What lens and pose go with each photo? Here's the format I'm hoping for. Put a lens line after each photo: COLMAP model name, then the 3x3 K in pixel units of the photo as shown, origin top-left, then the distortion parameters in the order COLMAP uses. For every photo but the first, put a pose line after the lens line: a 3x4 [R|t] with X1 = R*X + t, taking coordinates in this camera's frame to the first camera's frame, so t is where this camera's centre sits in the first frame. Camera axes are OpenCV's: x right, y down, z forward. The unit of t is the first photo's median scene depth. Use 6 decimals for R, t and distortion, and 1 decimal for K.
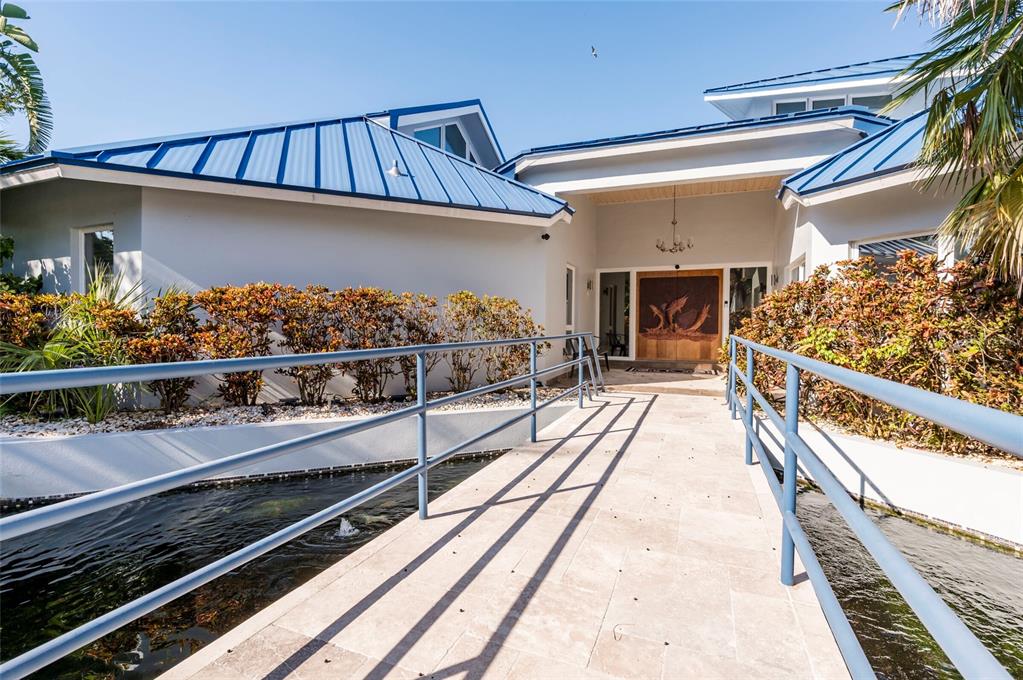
lens RADIAL K [[465.3, 0, 515.7], [0, 465.3, 328.3], [0, 0, 1]] dist [-0.041153, 0.011993]
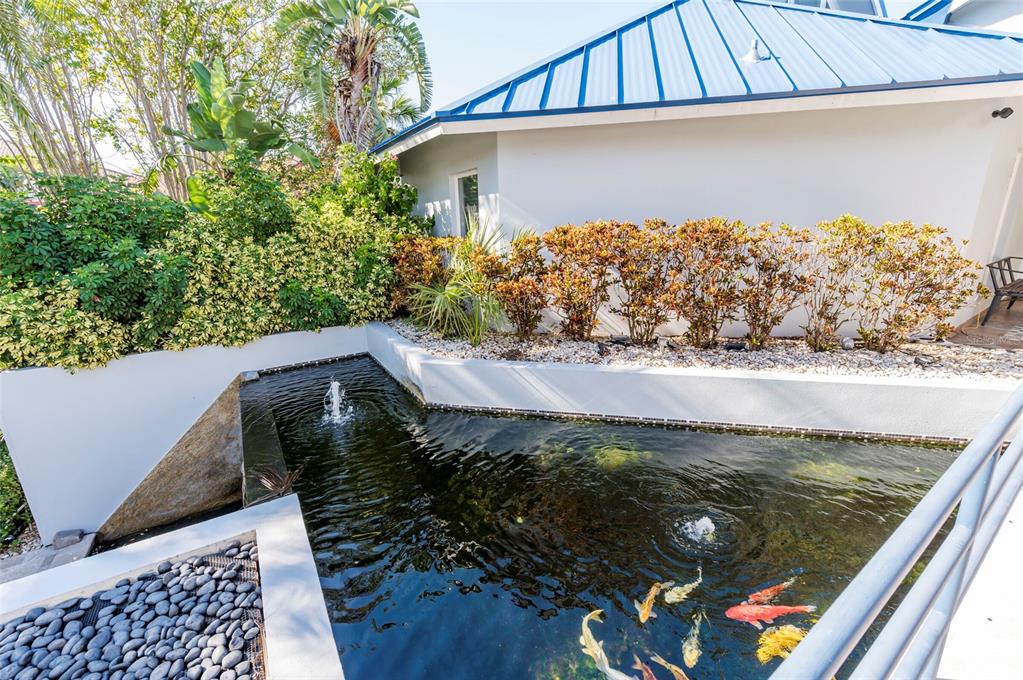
lens RADIAL K [[395.7, 0, 511.5], [0, 395.7, 340.0], [0, 0, 1]] dist [0.002188, 0.000246]
pose [[0.807872, 0.133285, -0.574089, -0.195272], [0.017765, 0.968142, 0.249771, -0.070283], [0.589091, -0.211982, 0.779767, 0.184179]]
